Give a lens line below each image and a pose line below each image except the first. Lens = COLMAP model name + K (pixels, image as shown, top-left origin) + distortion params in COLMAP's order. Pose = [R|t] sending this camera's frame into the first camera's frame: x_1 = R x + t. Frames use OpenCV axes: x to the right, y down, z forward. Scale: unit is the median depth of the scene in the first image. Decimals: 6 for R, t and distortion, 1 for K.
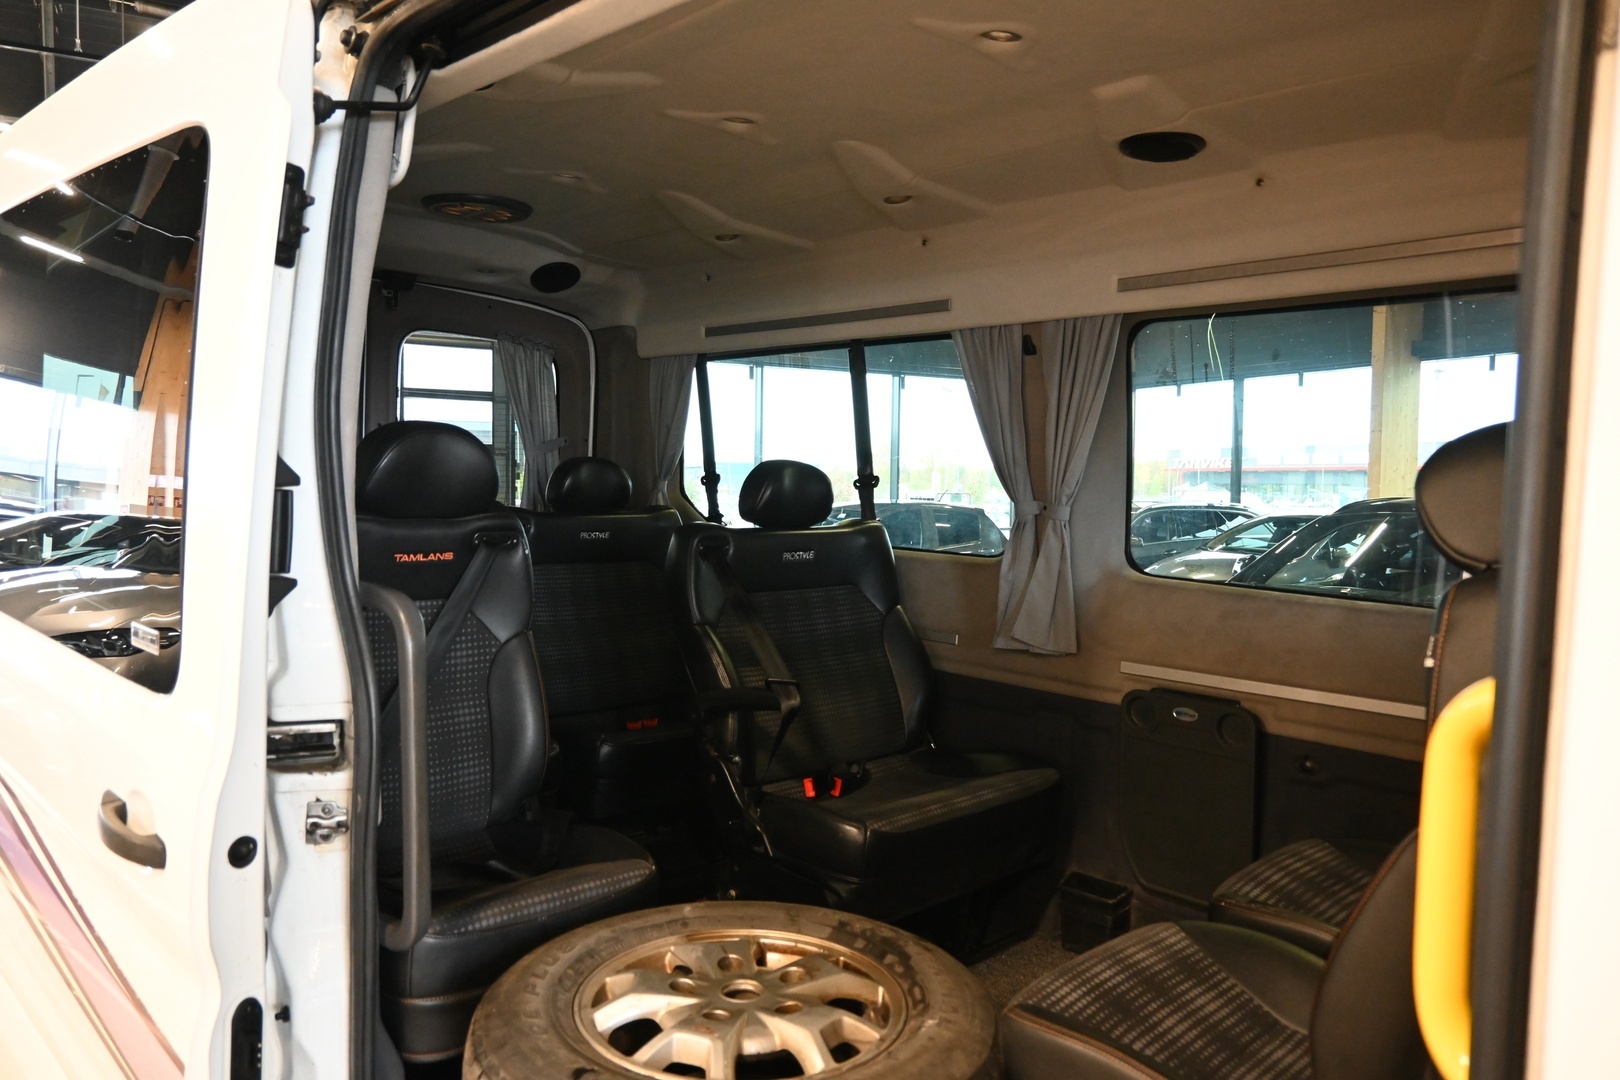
lens RADIAL K [[1108.9, 0, 810.0], [0, 1108.9, 540.0], [0, 0, 1]] dist [-0.024805, -0.000500]
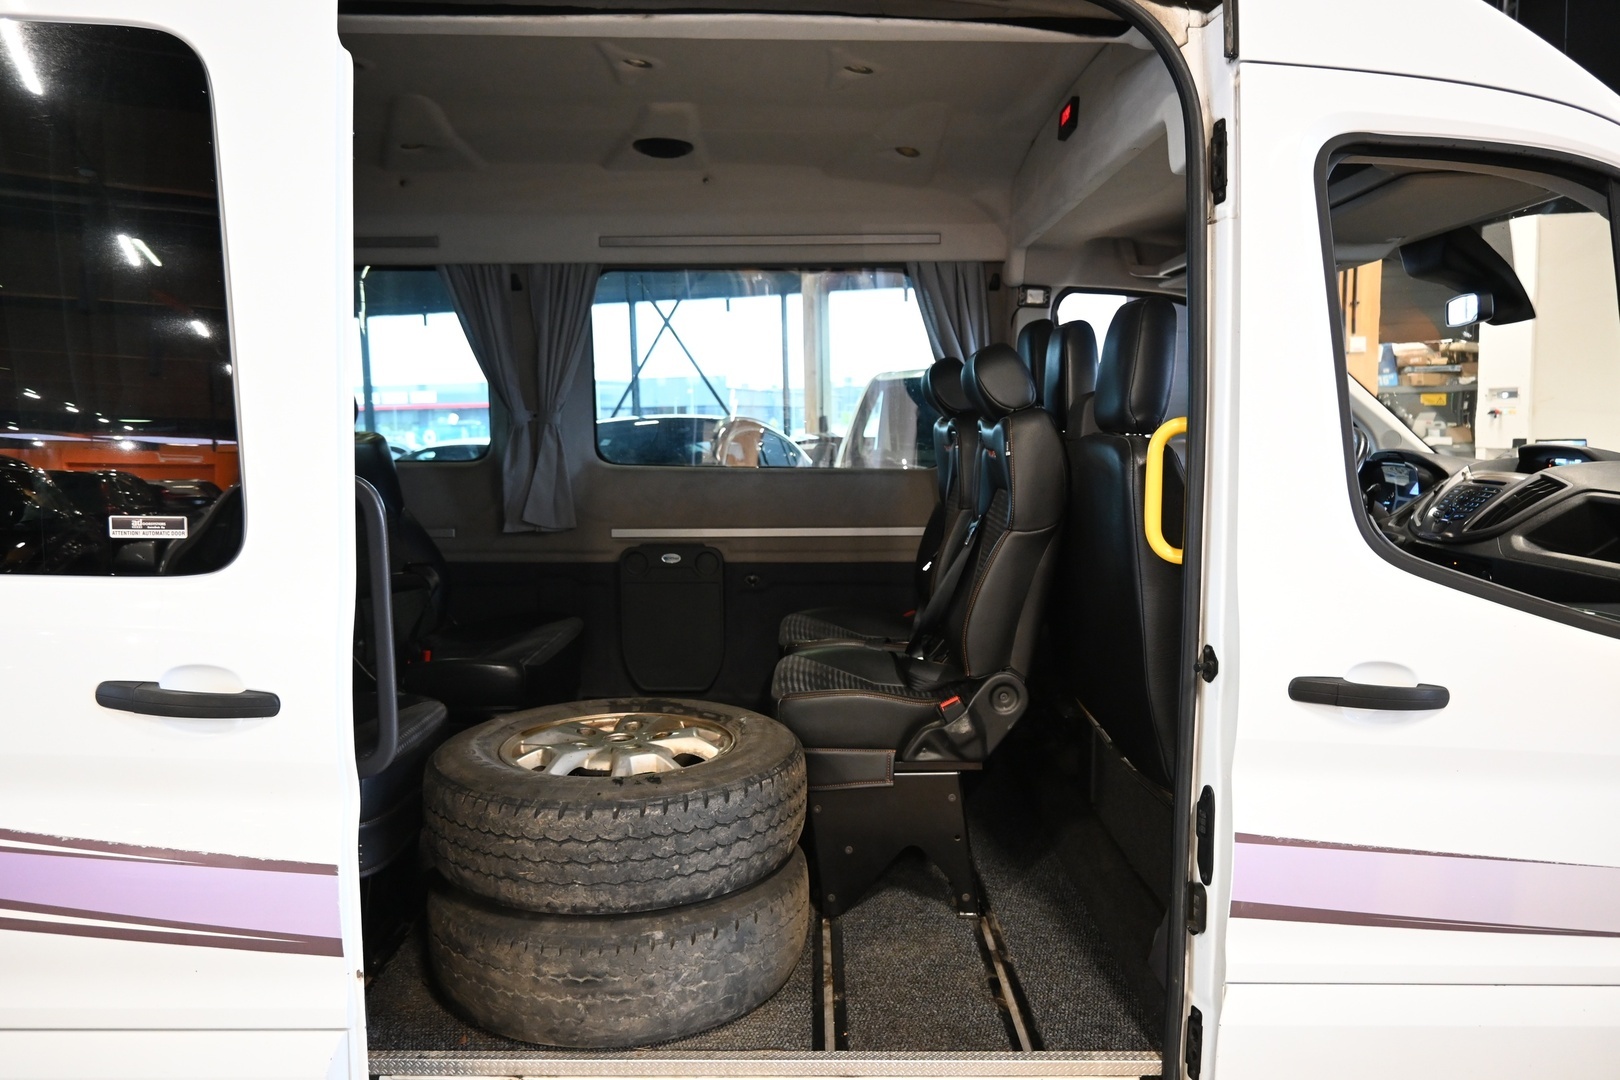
lens RADIAL K [[1114.3, 0, 810.0], [0, 1114.3, 540.0], [0, 0, 1]] dist [0.002126, 0.000926]
pose [[0.689140, -0.100132, 0.717677, -0.506046], [0.063329, 0.994939, 0.078006, 0.032812], [-0.721856, -0.008308, 0.691994, -0.094976]]
